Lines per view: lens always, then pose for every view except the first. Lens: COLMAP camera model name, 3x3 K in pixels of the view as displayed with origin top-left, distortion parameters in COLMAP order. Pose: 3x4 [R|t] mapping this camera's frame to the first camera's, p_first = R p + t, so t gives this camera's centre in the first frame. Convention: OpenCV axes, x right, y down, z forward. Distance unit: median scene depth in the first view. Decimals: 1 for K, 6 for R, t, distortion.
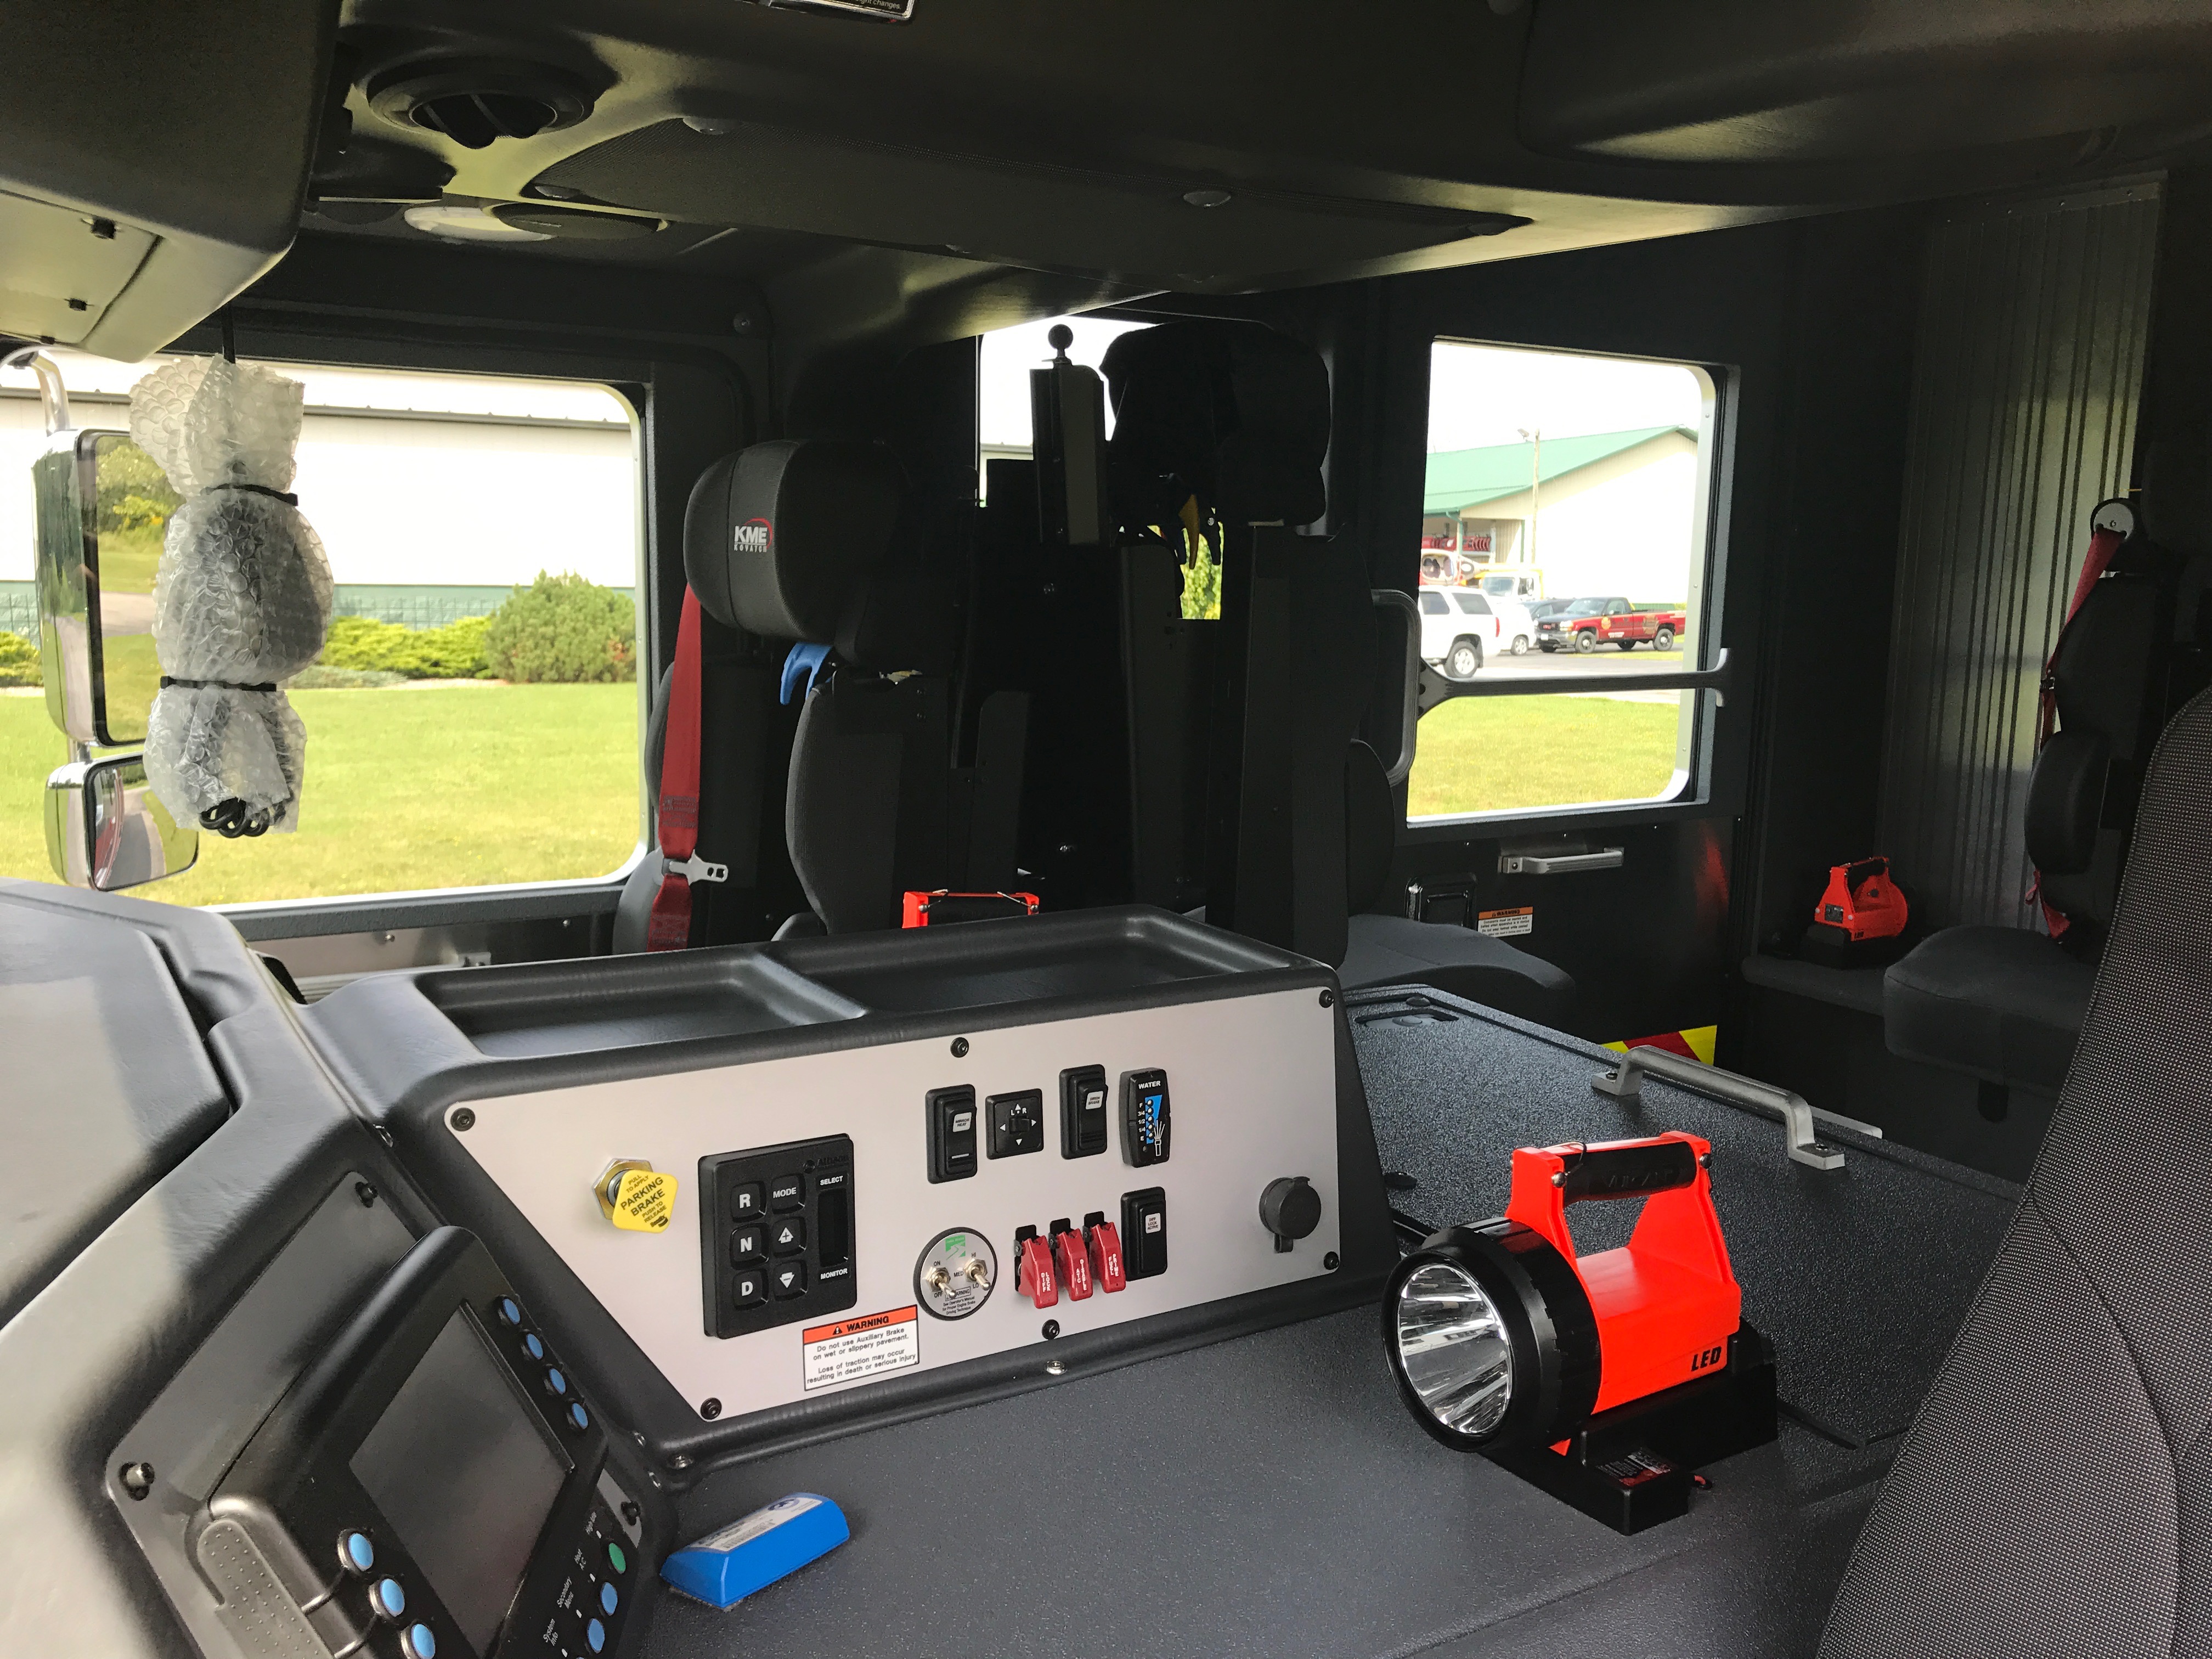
lens RADIAL K [[1839.7, 0, 1114.9], [0, 1839.7, 821.2], [0, 0, 1]] dist [0.054792, -0.079354]
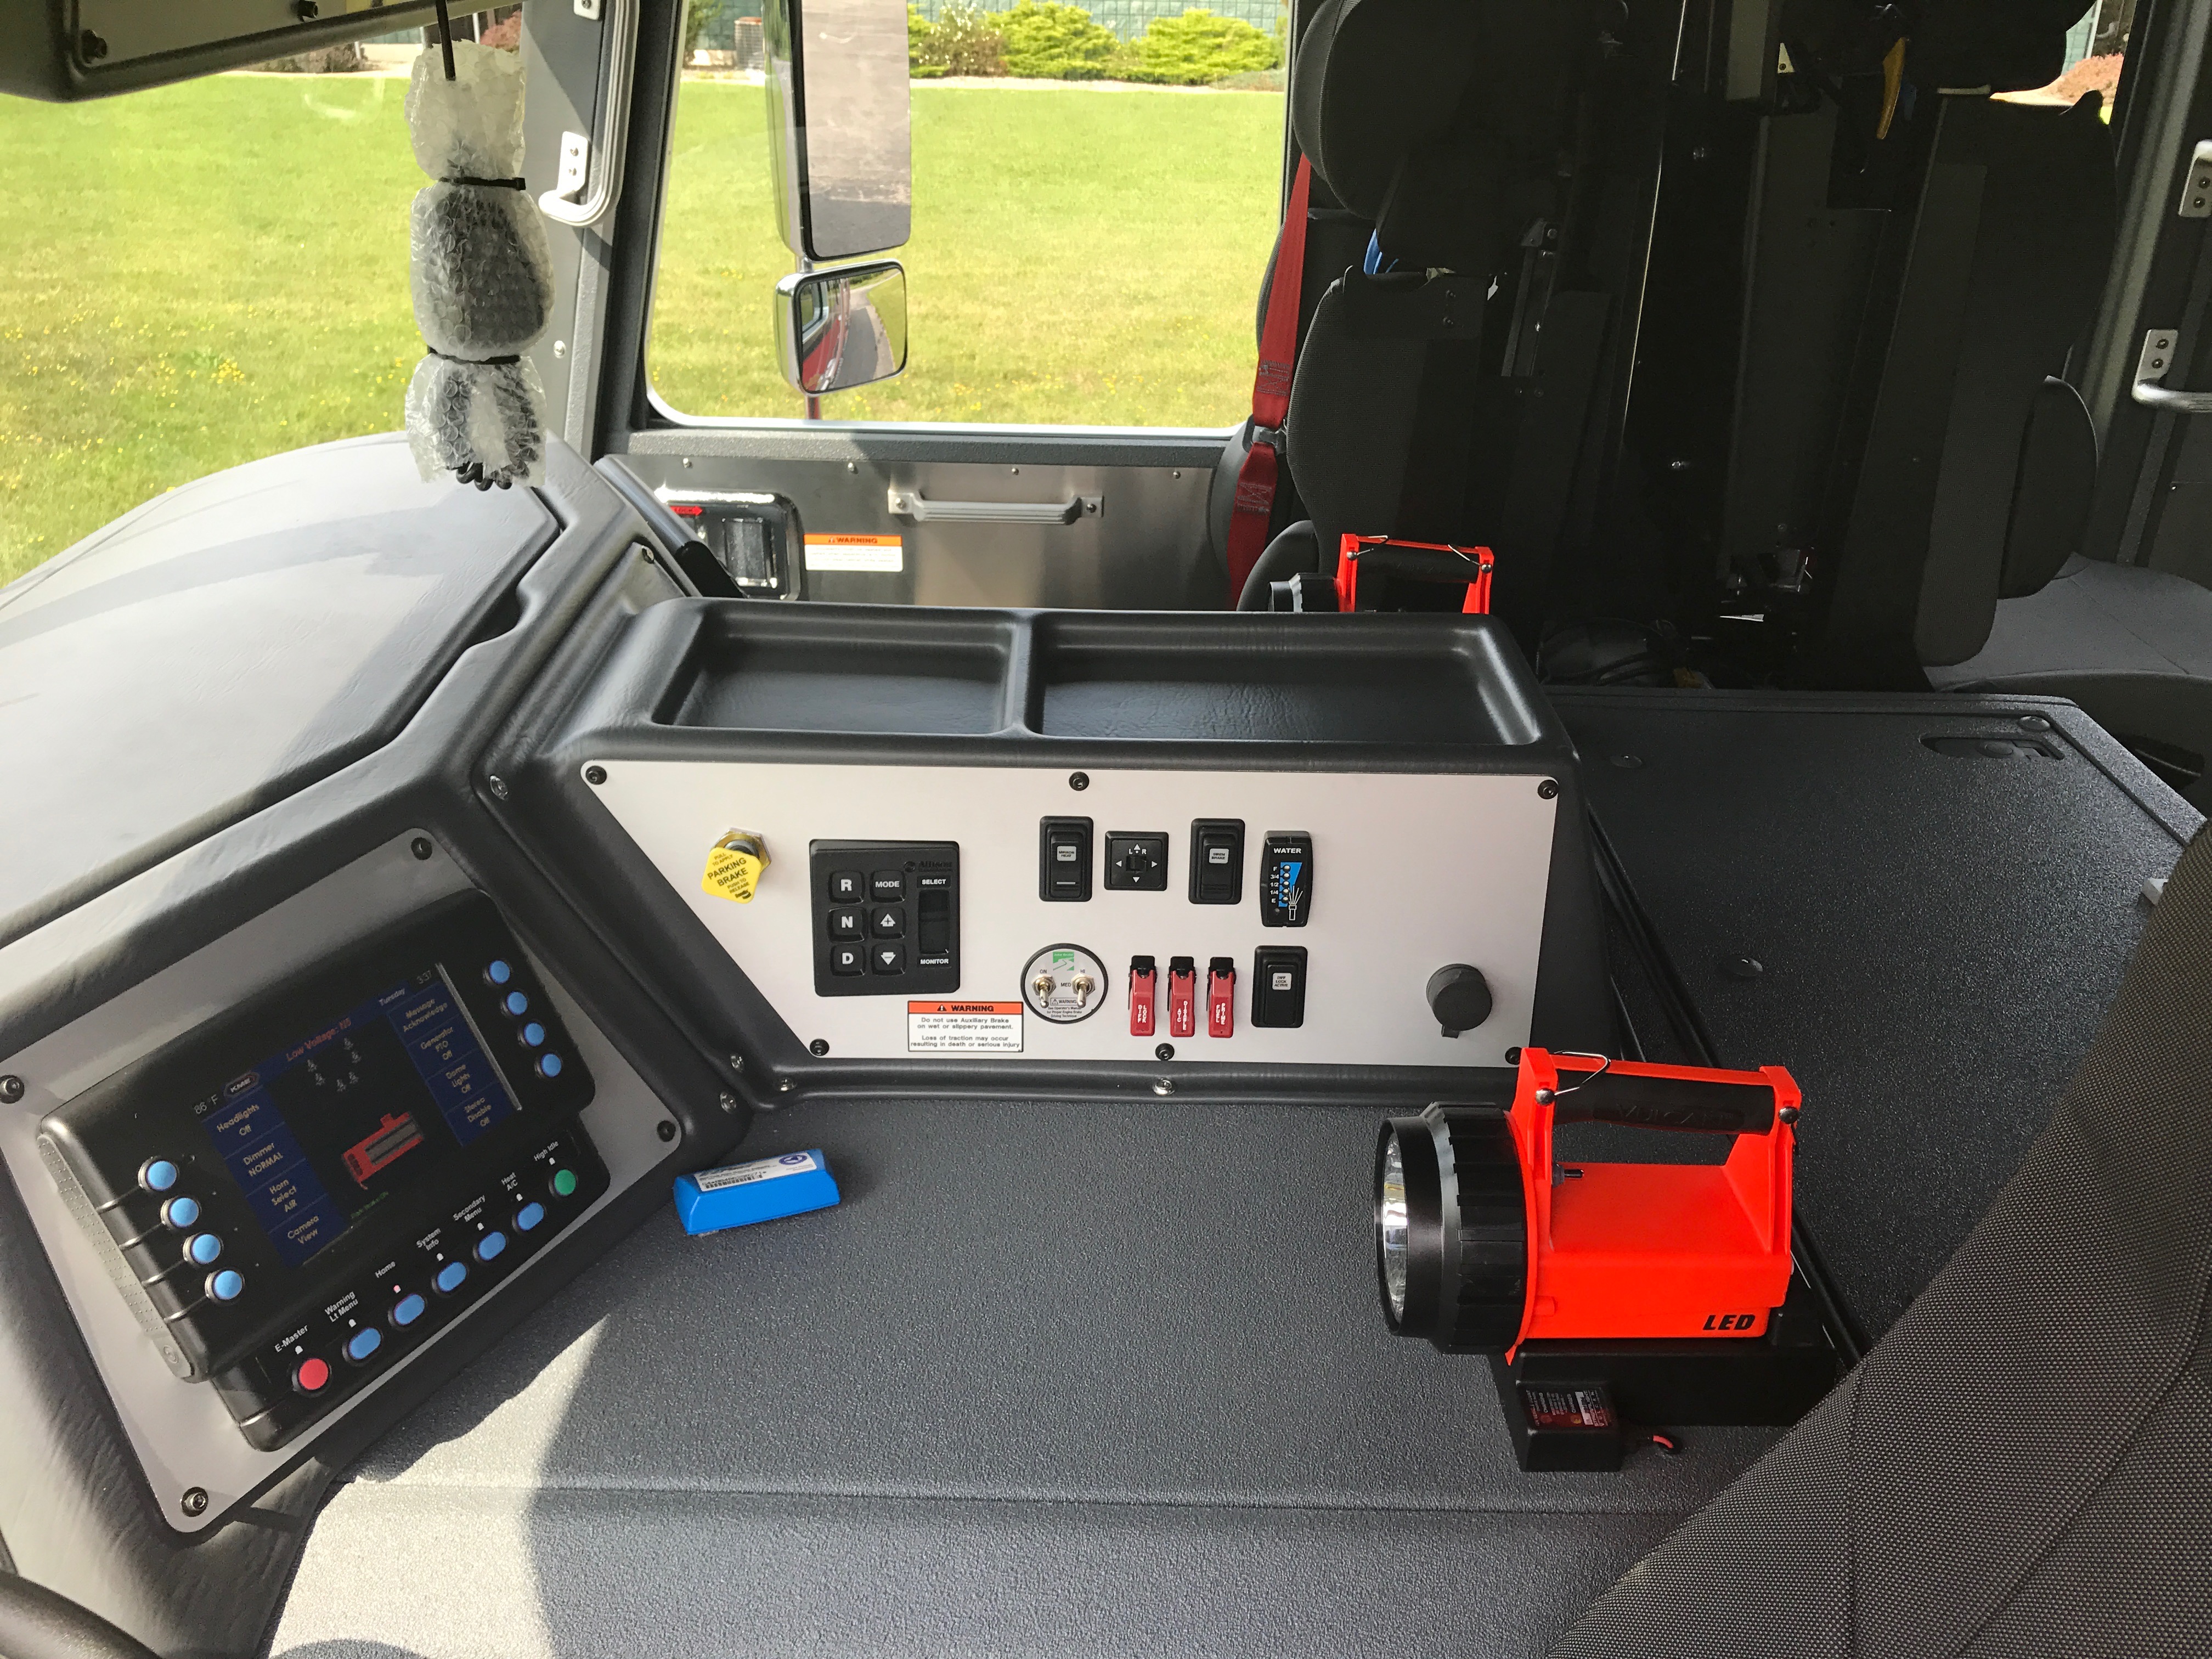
lens RADIAL K [[1839.7, 0, 1127.7], [0, 1839.7, 806.4], [0, 0, 1]] dist [0.054792, -0.079354]
pose [[0.854297, 0.229499, -0.466377, 0.417837], [-0.082664, 0.945816, 0.314004, -0.184868], [0.513170, -0.229700, 0.826979, 0.185152]]
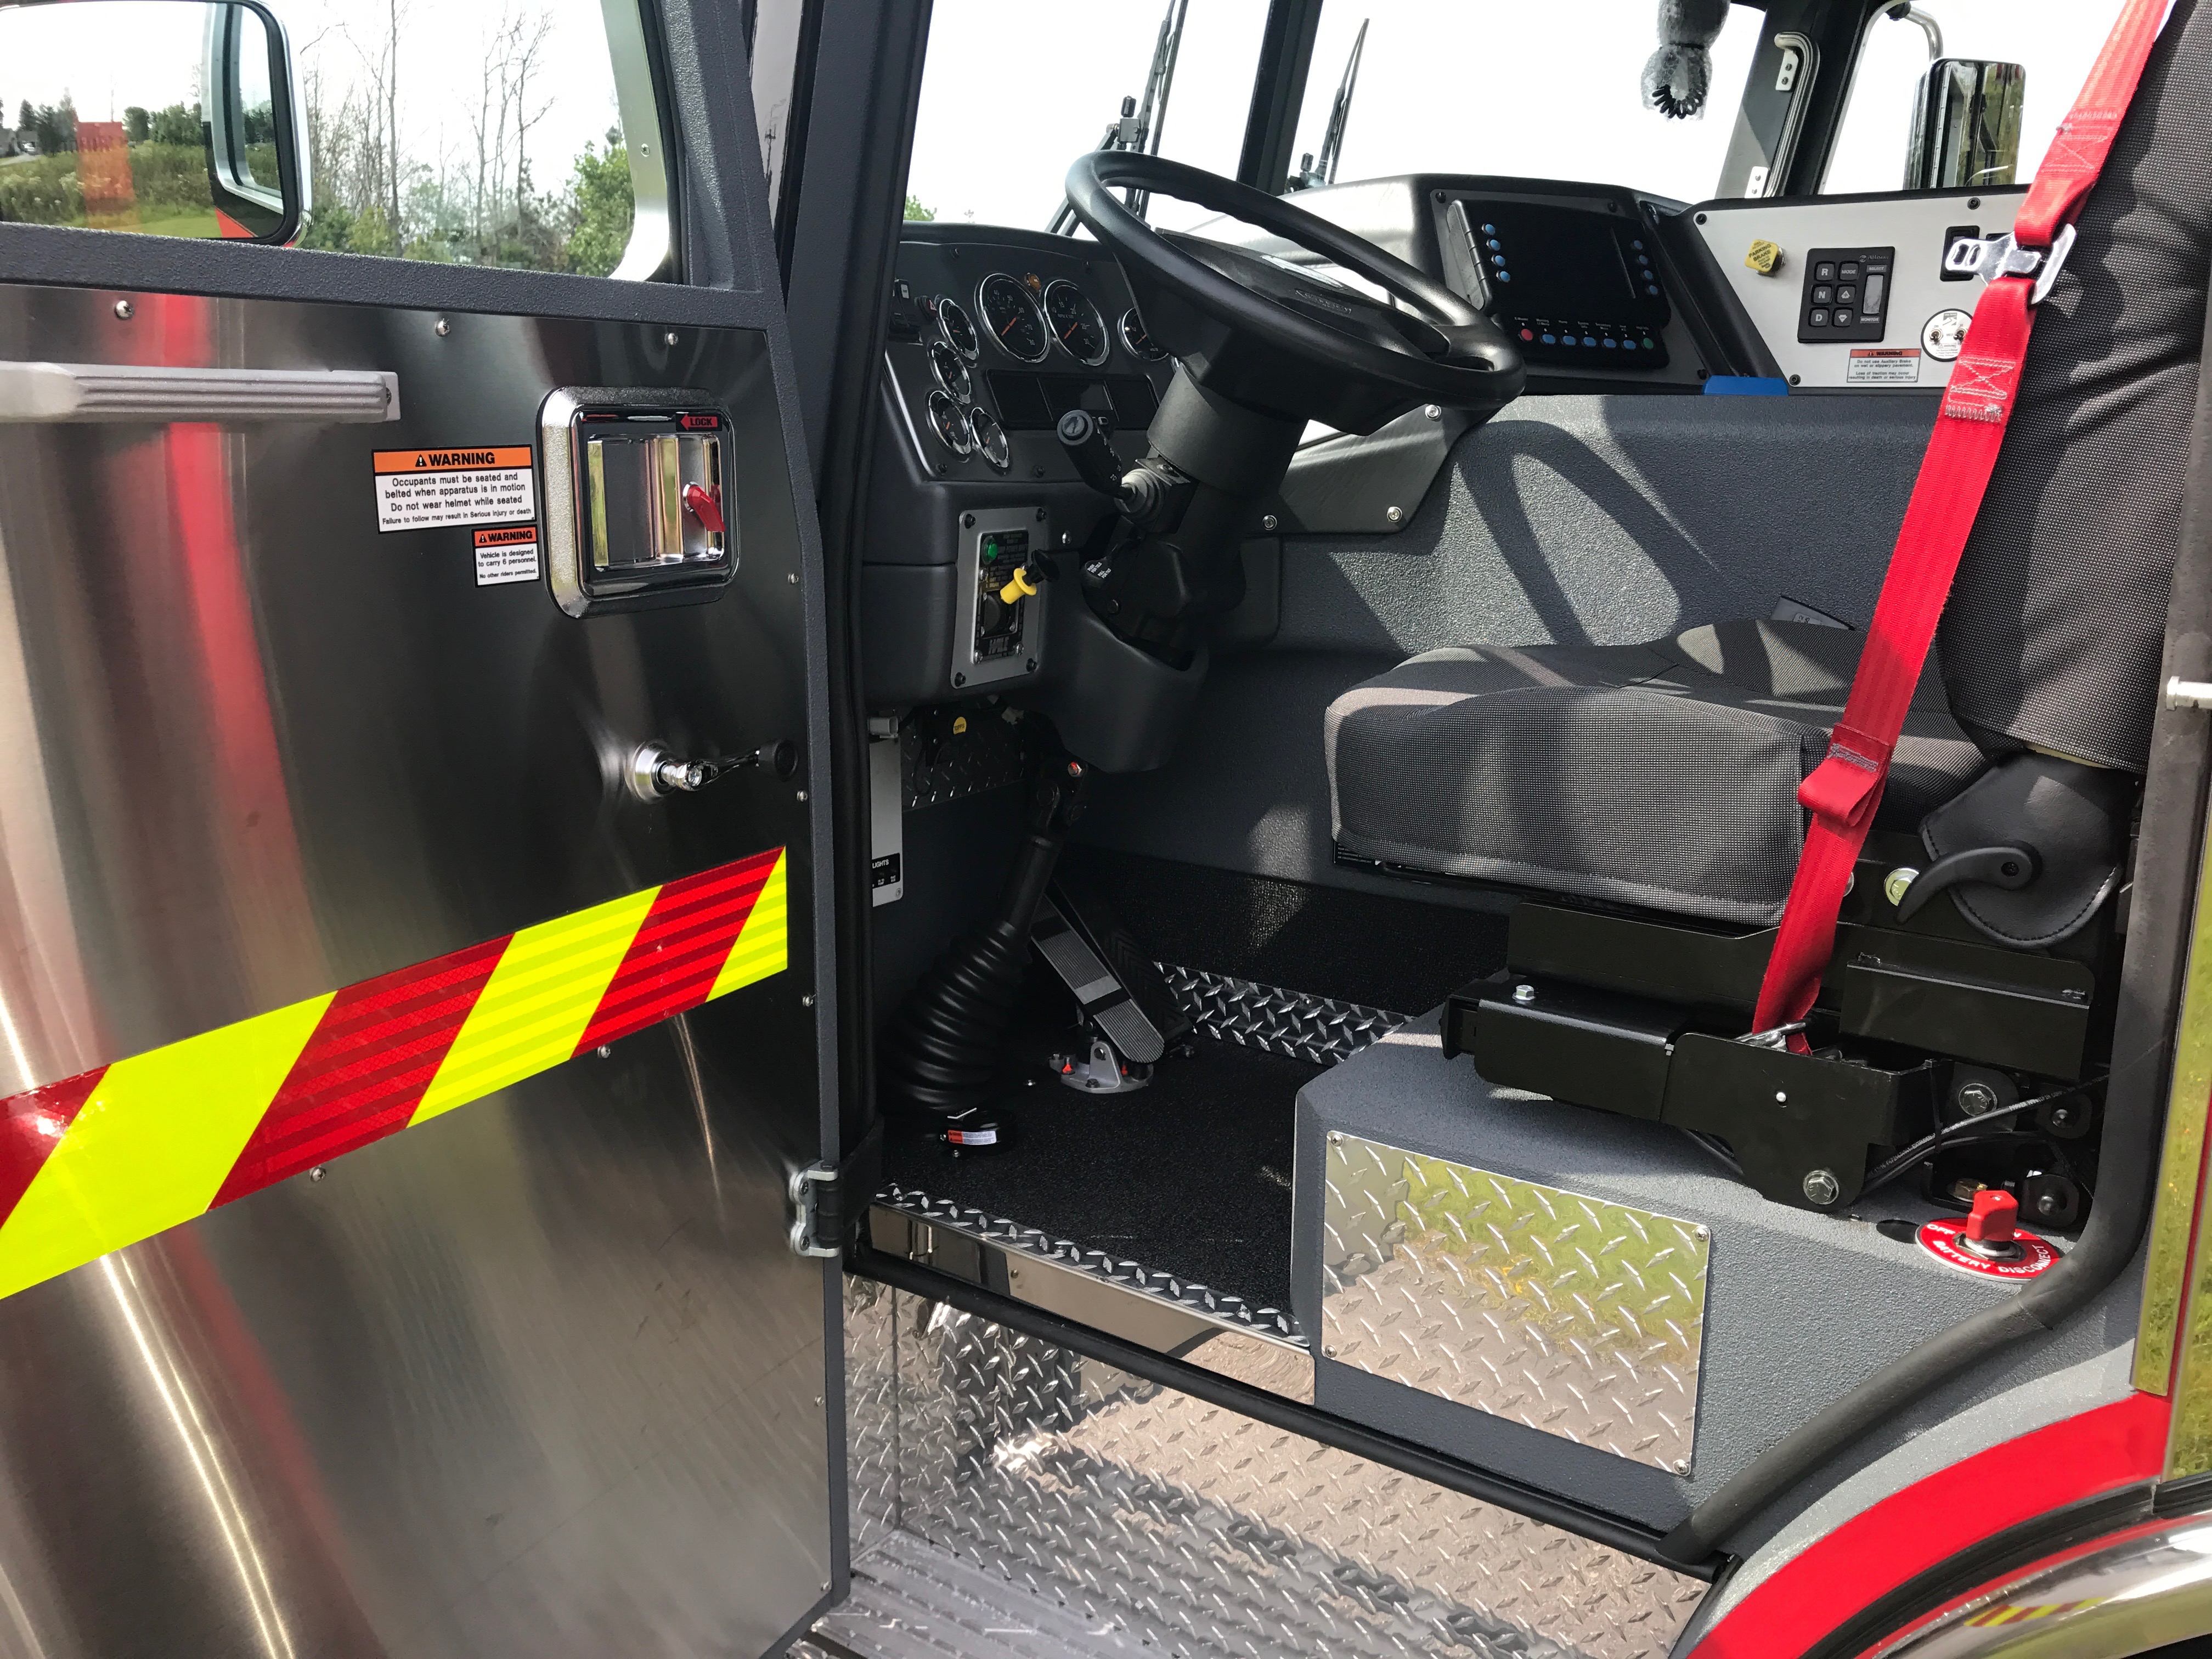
lens RADIAL K [[1839.7, 0, 1118.3], [0, 1839.7, 829.0], [0, 0, 1]] dist [0.054792, -0.079354]
pose [[0.396835, 0.177999, -0.900466, 1.331622], [-0.140371, 0.981246, 0.132106, 0.604967], [0.907093, 0.073975, 0.414379, -0.448022]]
